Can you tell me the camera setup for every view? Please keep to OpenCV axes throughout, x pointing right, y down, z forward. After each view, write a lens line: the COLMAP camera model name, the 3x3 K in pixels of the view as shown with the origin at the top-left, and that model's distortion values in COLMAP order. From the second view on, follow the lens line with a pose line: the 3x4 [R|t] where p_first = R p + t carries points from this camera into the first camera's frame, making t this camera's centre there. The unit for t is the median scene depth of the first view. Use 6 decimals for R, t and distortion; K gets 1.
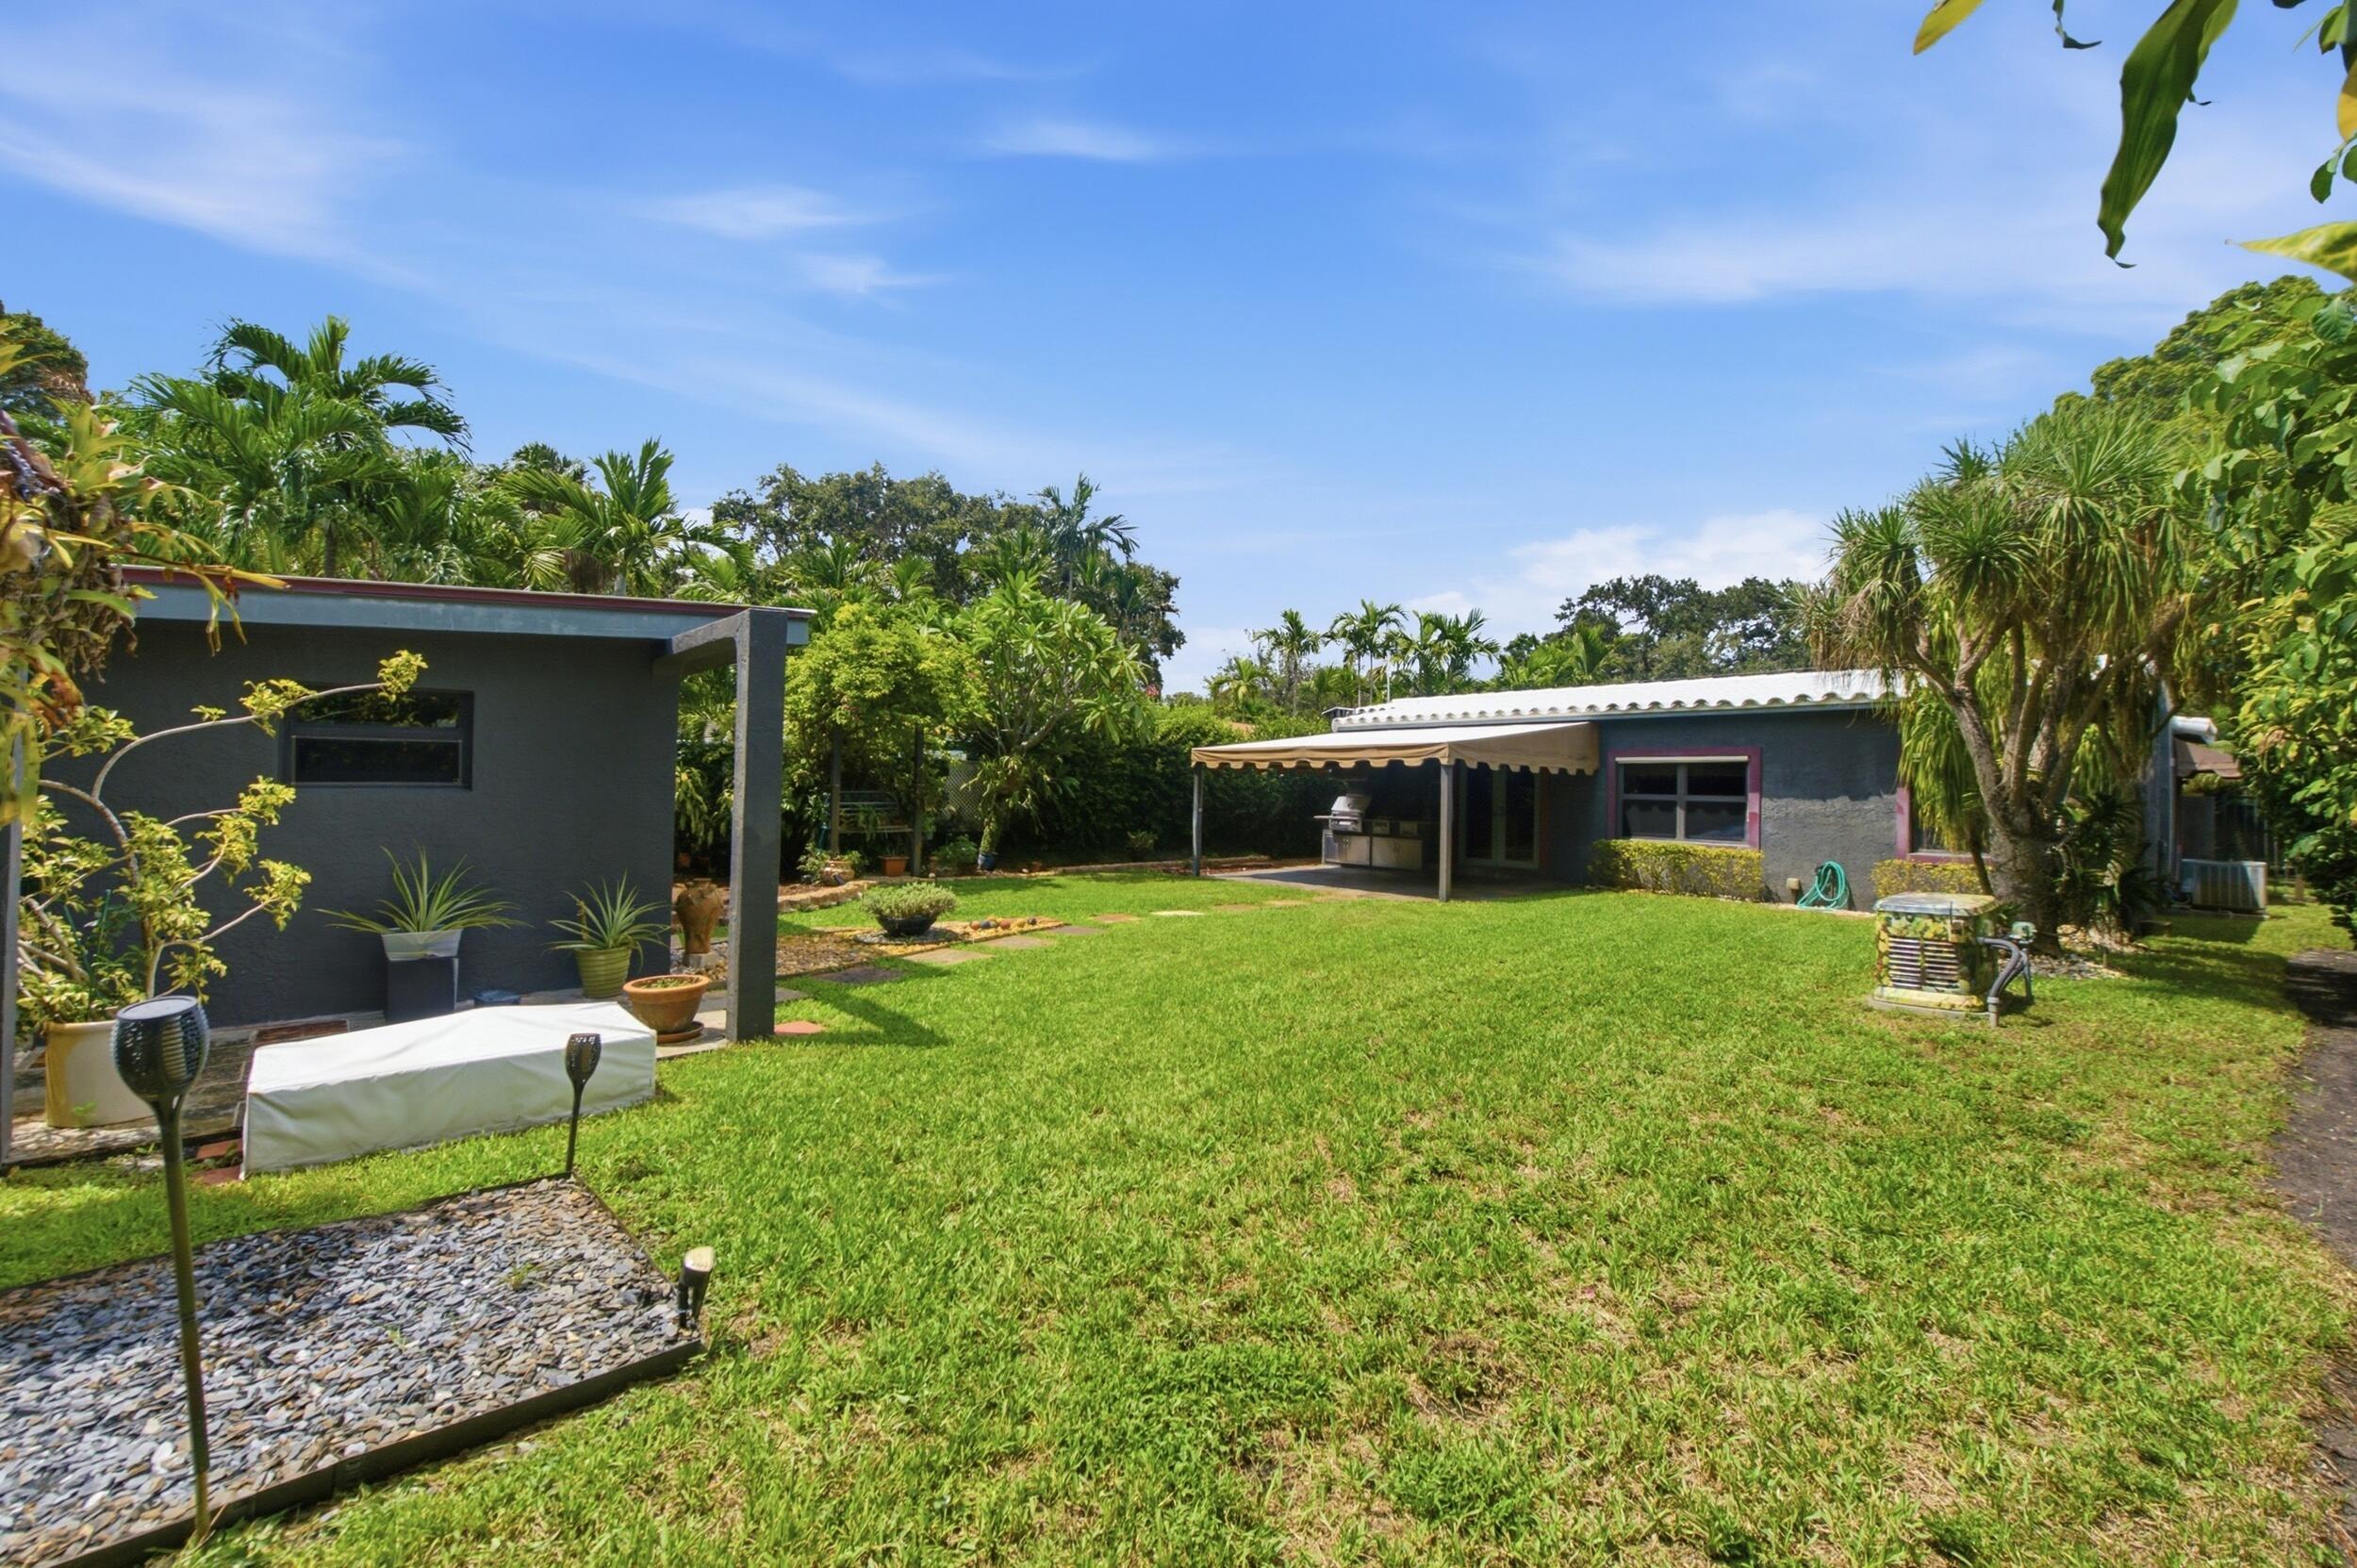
lens RADIAL K [[909.4, 0, 1177.4], [0, 909.4, 784.5], [0, 0, 1]] dist [-0.019134, -0.000111]
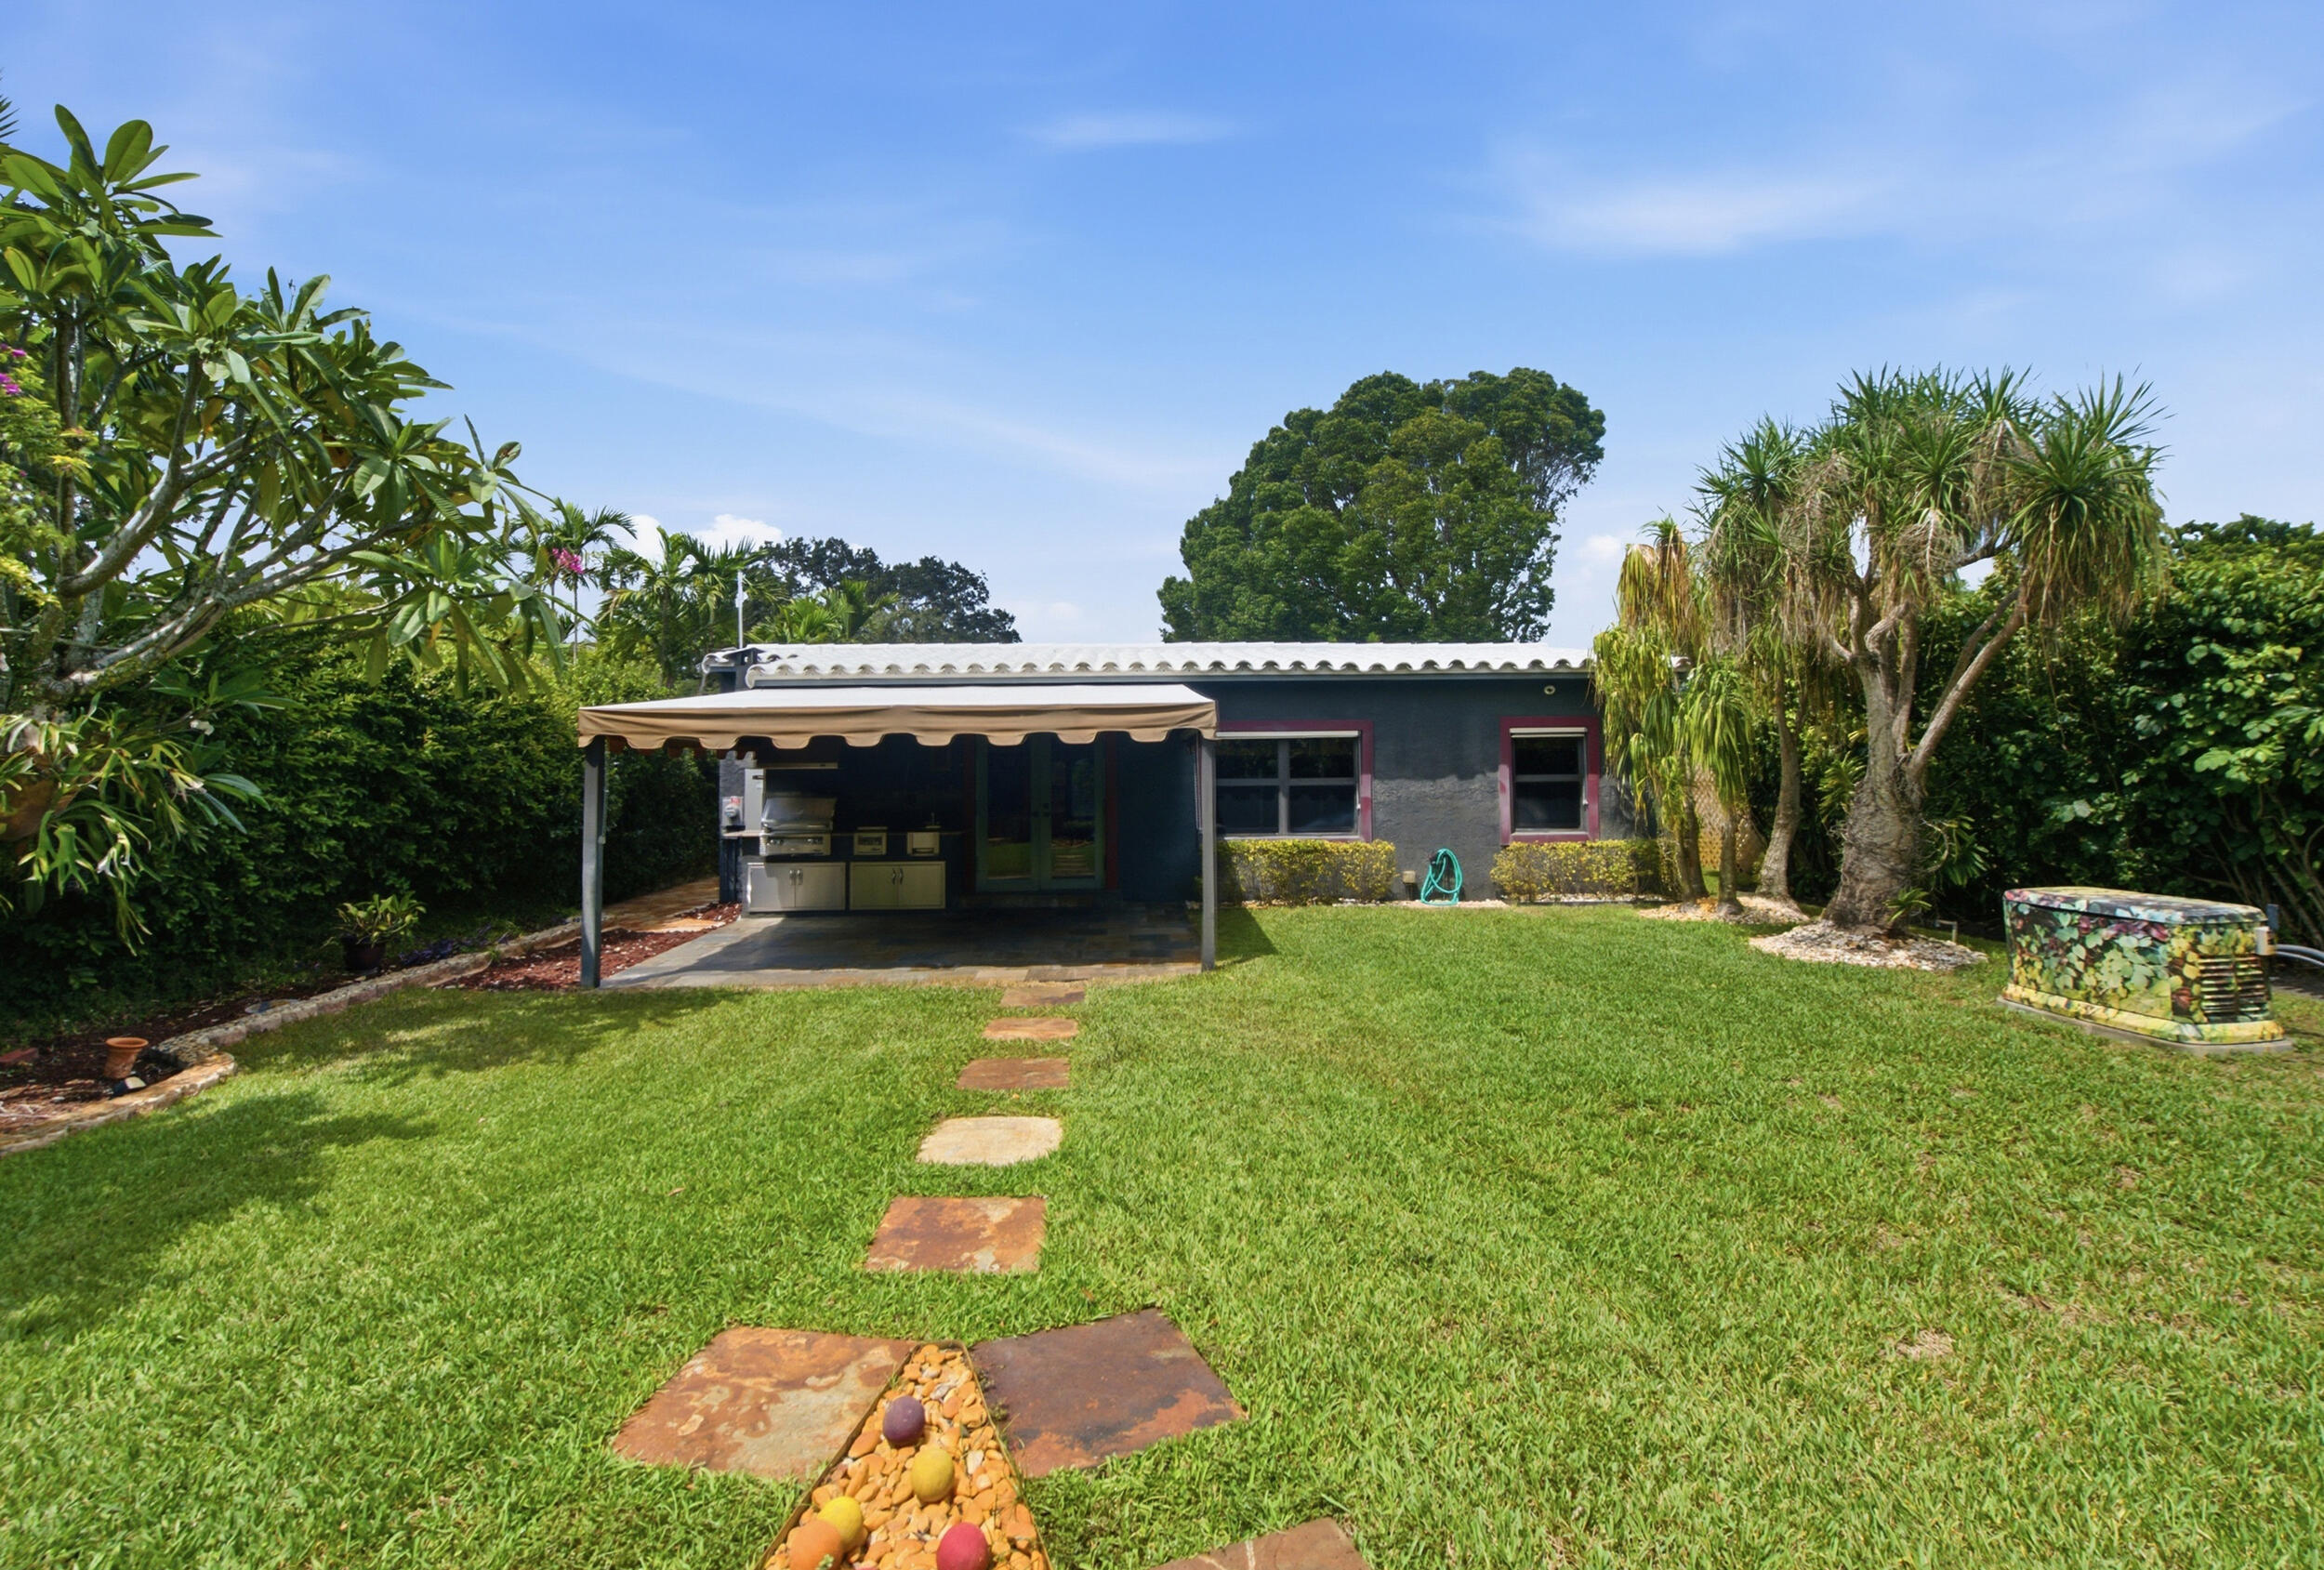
lens RADIAL K [[994.6, 0, 1151.3], [0, 994.6, 772.5], [0, 0, 1]] dist [-0.000341, -0.000049]
pose [[0.646692, -0.022684, 0.762414, -0.196335], [0.020542, 0.999713, 0.012321, -0.007797], [-0.762474, 0.007694, 0.646973, 0.521042]]
